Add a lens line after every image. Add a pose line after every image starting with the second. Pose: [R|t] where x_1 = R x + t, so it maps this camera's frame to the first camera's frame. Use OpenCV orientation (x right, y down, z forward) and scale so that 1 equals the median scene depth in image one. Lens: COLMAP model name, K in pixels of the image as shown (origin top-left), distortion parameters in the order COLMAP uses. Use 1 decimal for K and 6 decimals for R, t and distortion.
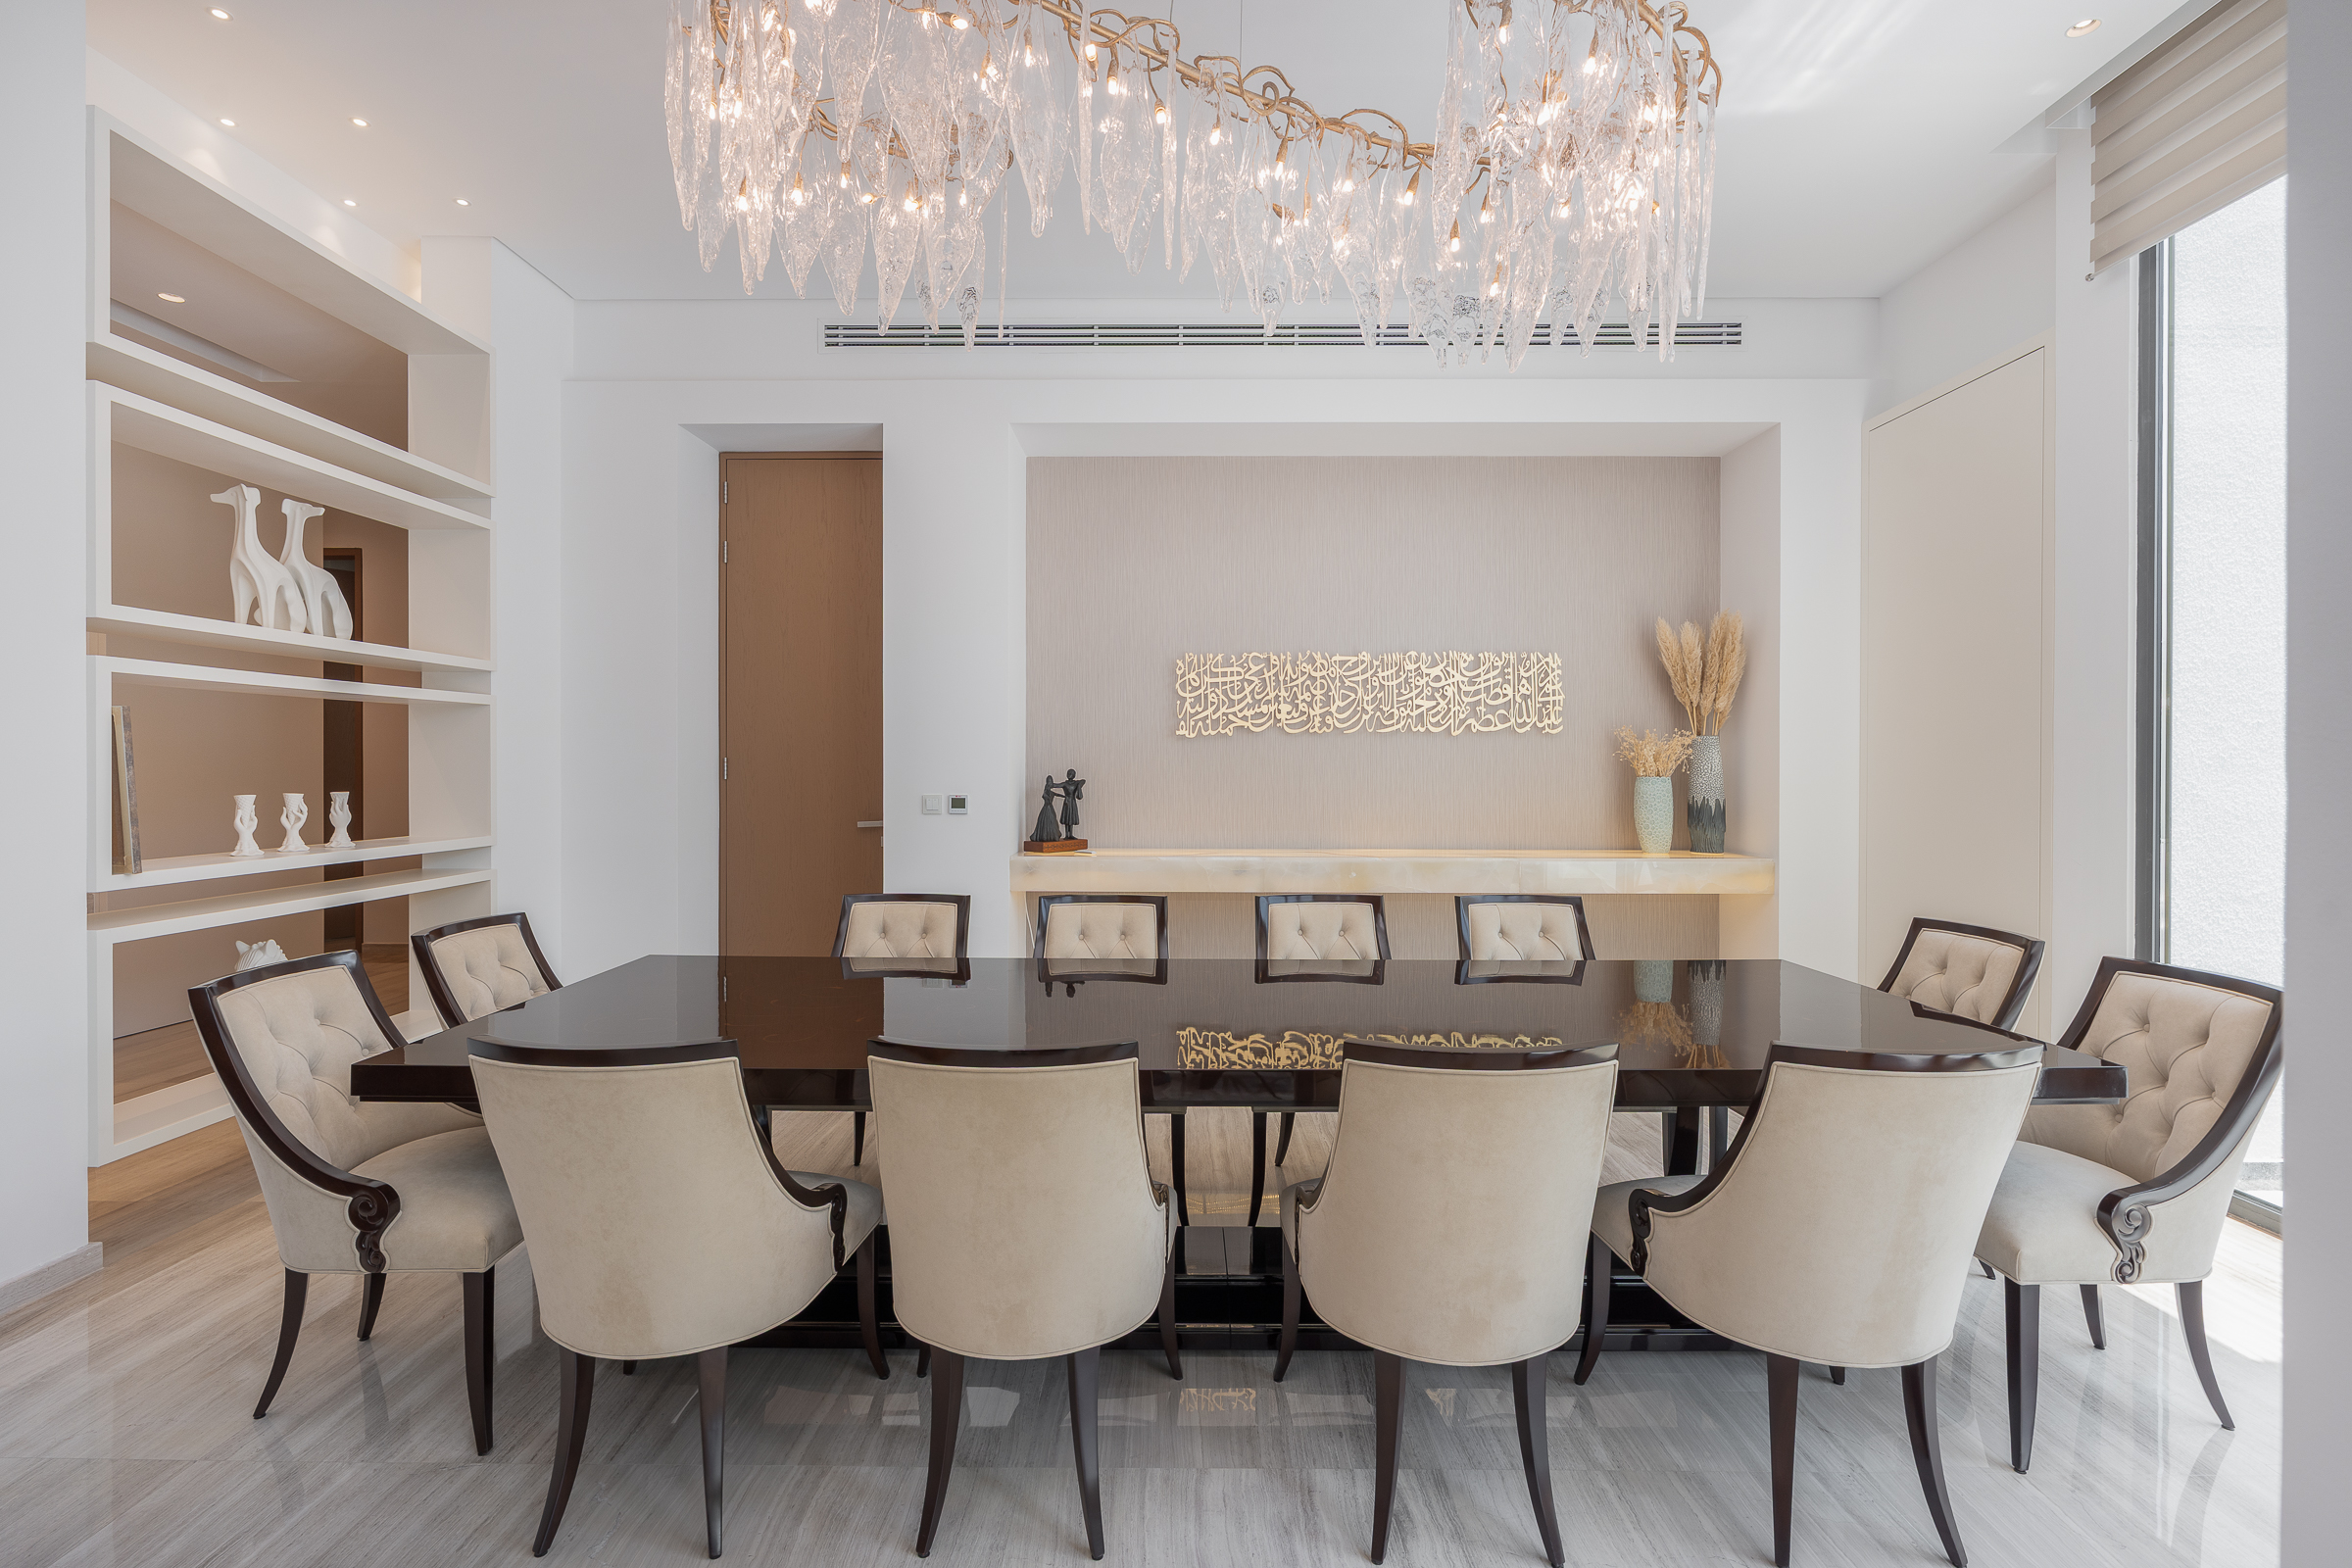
lens RADIAL K [[1081.8, 0, 1176.3], [0, 1081.8, 777.1], [0, 0, 1]] dist [0.006160, -0.000657]
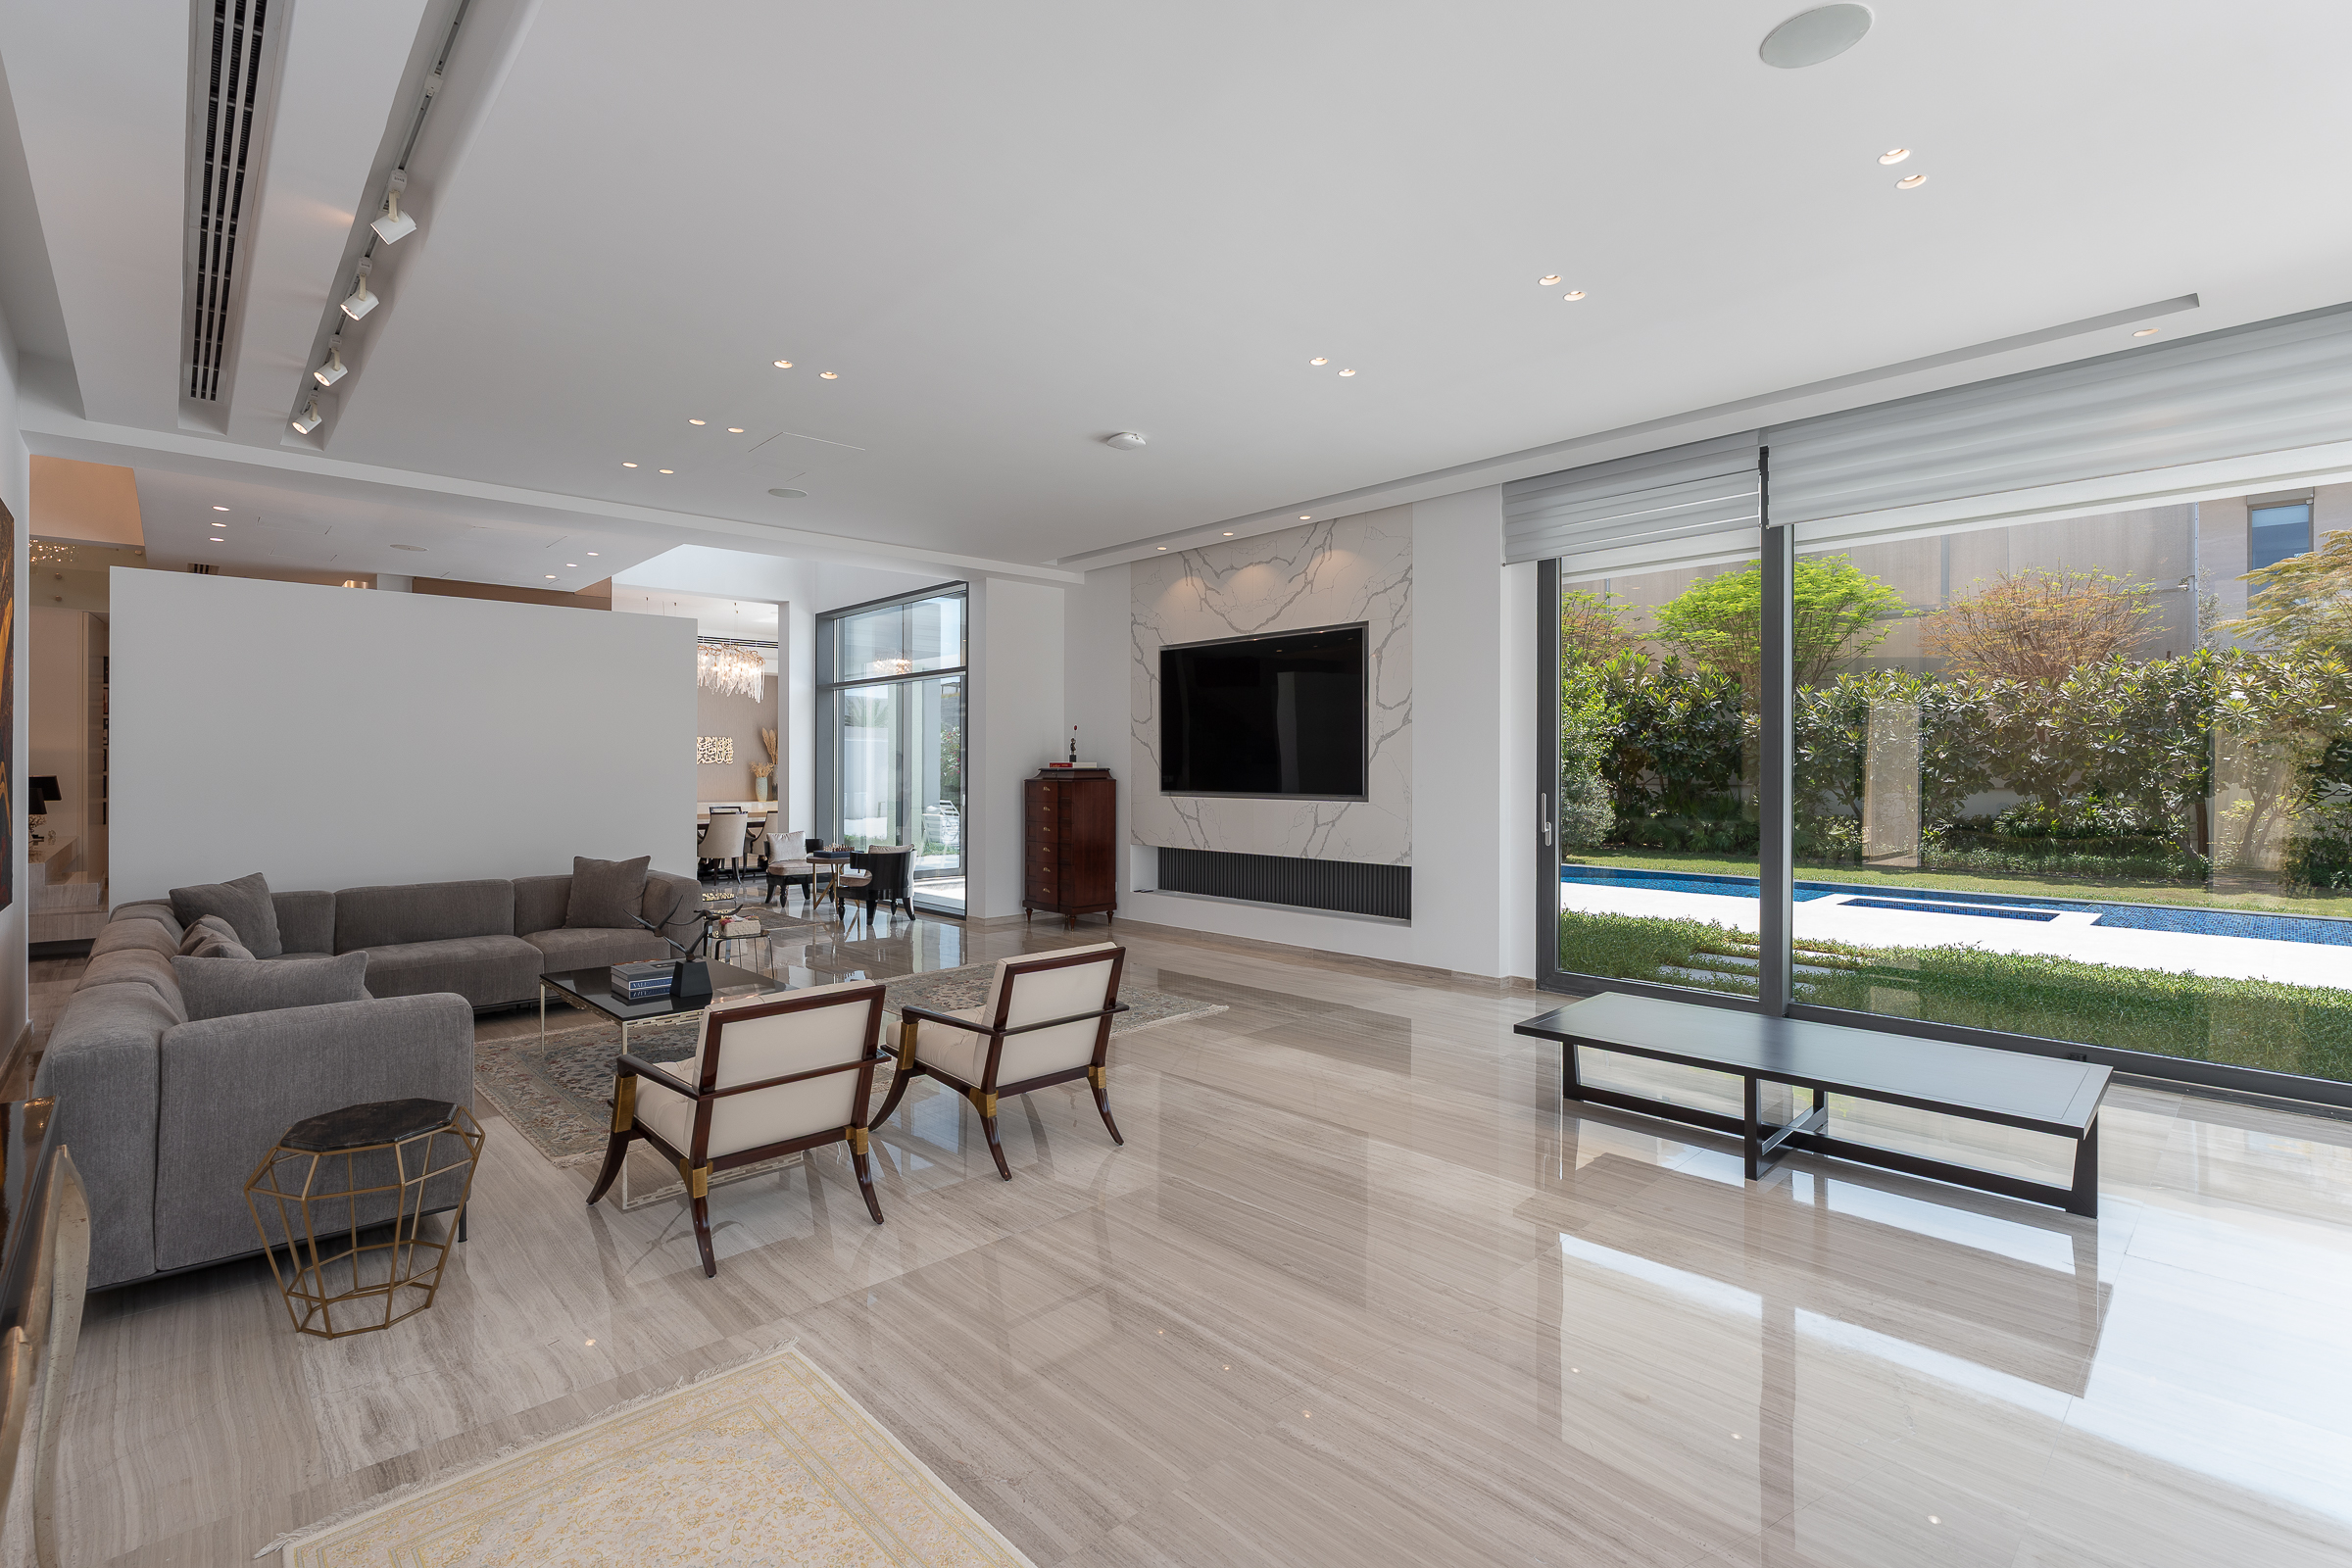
lens RADIAL K [[1081.8, 0, 1184.8], [0, 1081.8, 775.9], [0, 0, 1]] dist [0.006160, -0.000657]
pose [[0.741038, -0.009949, 0.671389, -0.760554], [0.012018, 0.999927, 0.001553, 0.004946], [-0.671355, 0.006918, 0.741103, -2.158226]]
